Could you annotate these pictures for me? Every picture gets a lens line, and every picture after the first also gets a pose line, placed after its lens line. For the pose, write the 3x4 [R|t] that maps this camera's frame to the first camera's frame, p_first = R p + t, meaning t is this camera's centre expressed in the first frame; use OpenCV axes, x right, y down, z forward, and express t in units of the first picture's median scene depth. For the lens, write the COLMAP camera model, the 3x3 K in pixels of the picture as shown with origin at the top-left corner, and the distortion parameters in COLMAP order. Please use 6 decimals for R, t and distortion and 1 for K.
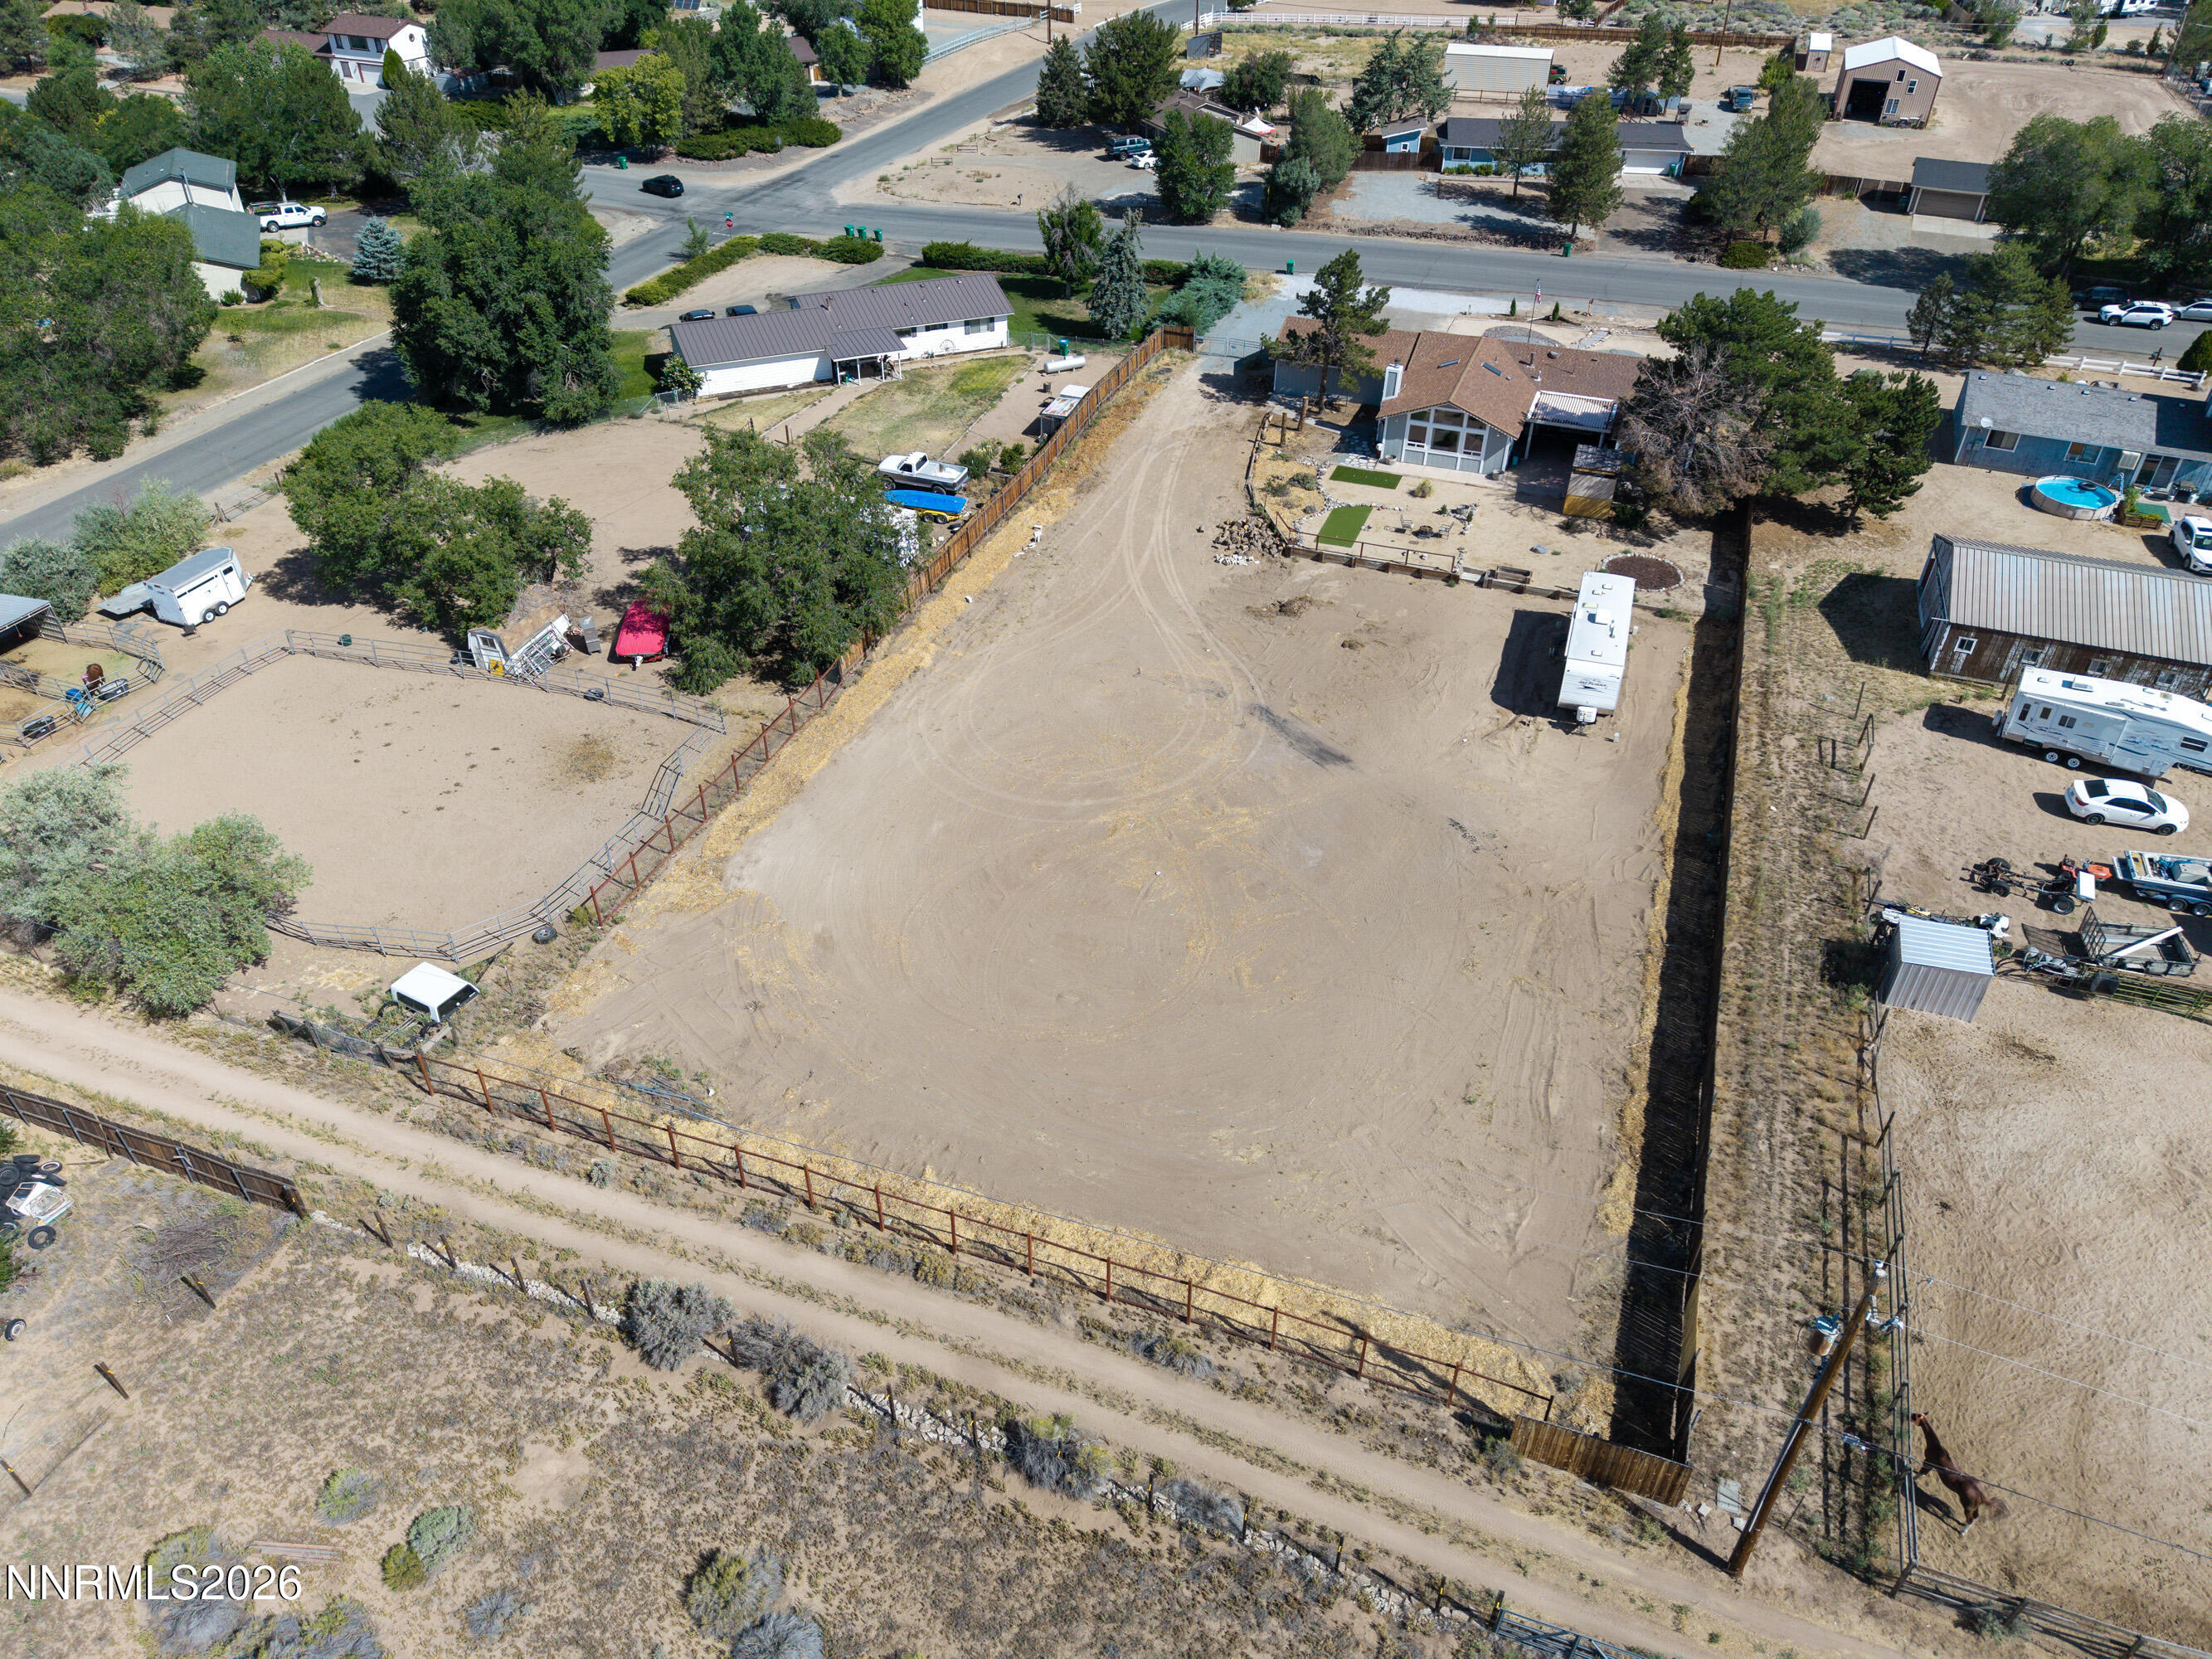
lens RADIAL K [[1479.0, 0, 1109.5], [0, 1479.0, 827.1], [0, 0, 1]] dist [0.028607, -0.028634]
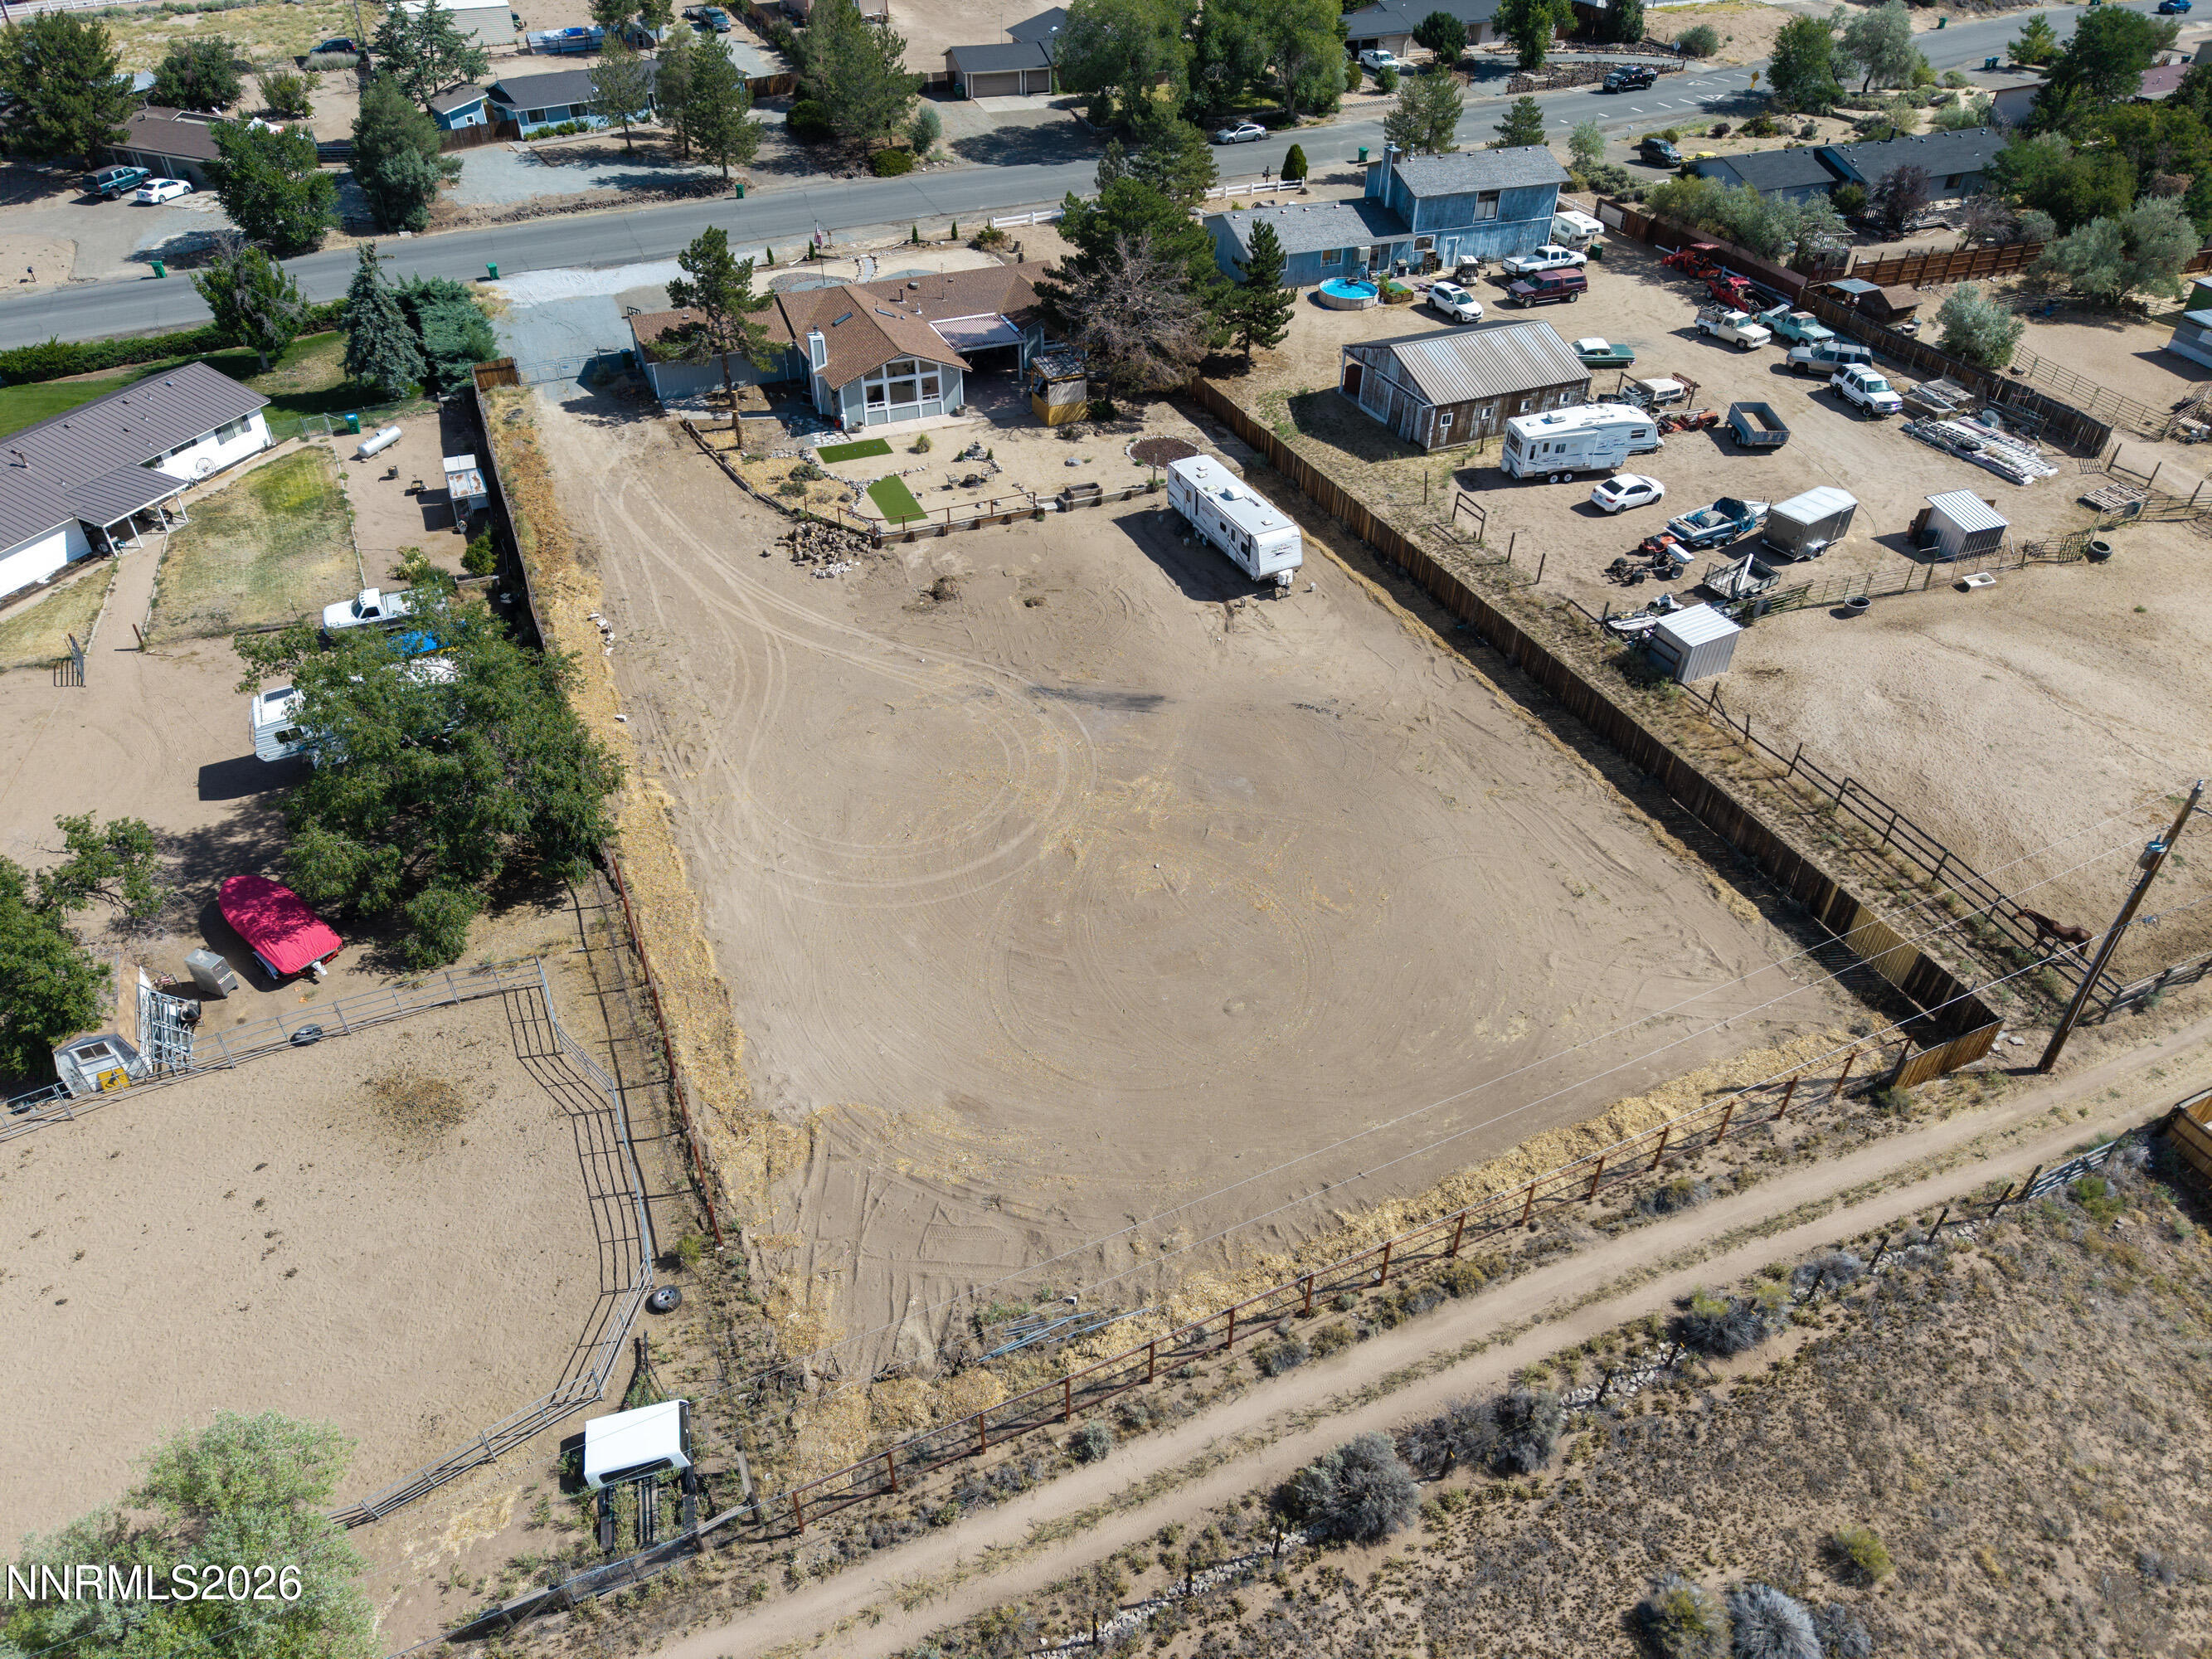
lens RADIAL K [[1479.0, 0, 1109.5], [0, 1479.0, 827.1], [0, 0, 1]] dist [0.028607, -0.028634]
pose [[0.712258, -0.437201, 0.549131, -0.326078], [0.415505, 0.893150, 0.172161, -0.109583], [-0.565725, 0.105544, 0.817812, 0.141030]]
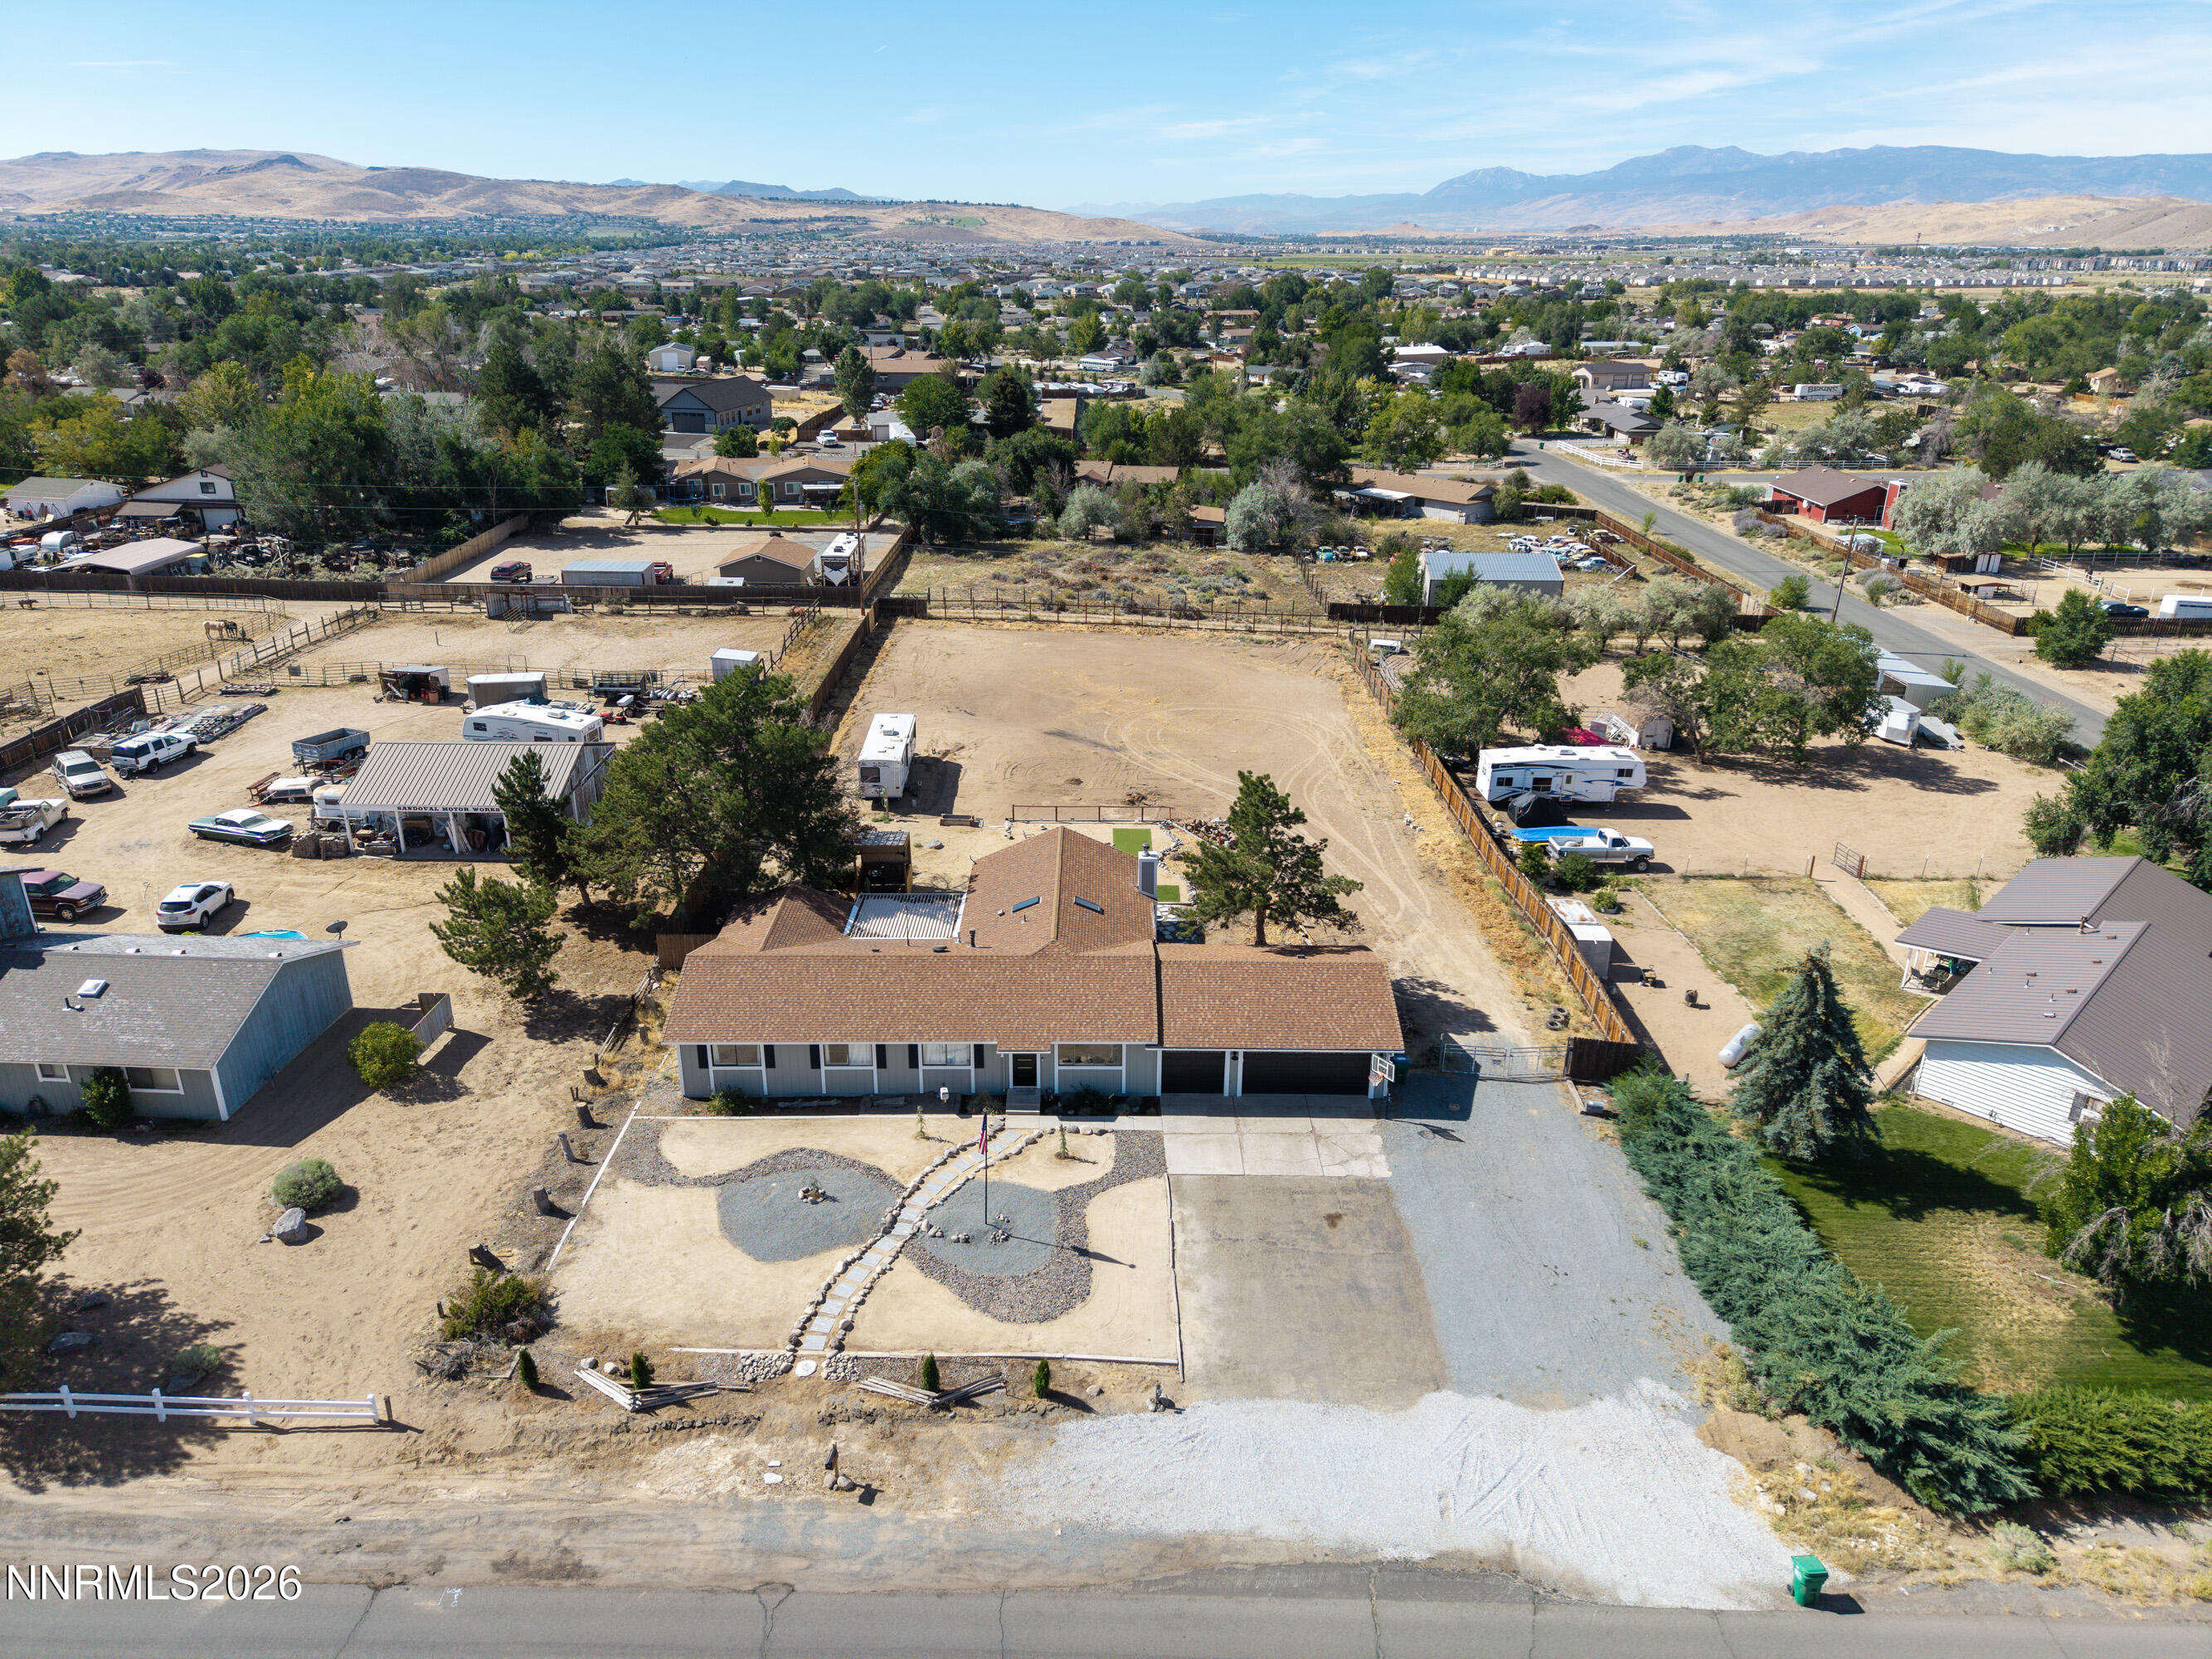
lens RADIAL K [[1479.0, 0, 1109.5], [0, 1479.0, 827.1], [0, 0, 1]] dist [0.028607, -0.028634]
pose [[-0.933603, 0.114140, -0.339644, 0.445423], [-0.229993, 0.535958, 0.812313, -0.883450], [0.274752, 0.836494, -0.474120, 1.293081]]
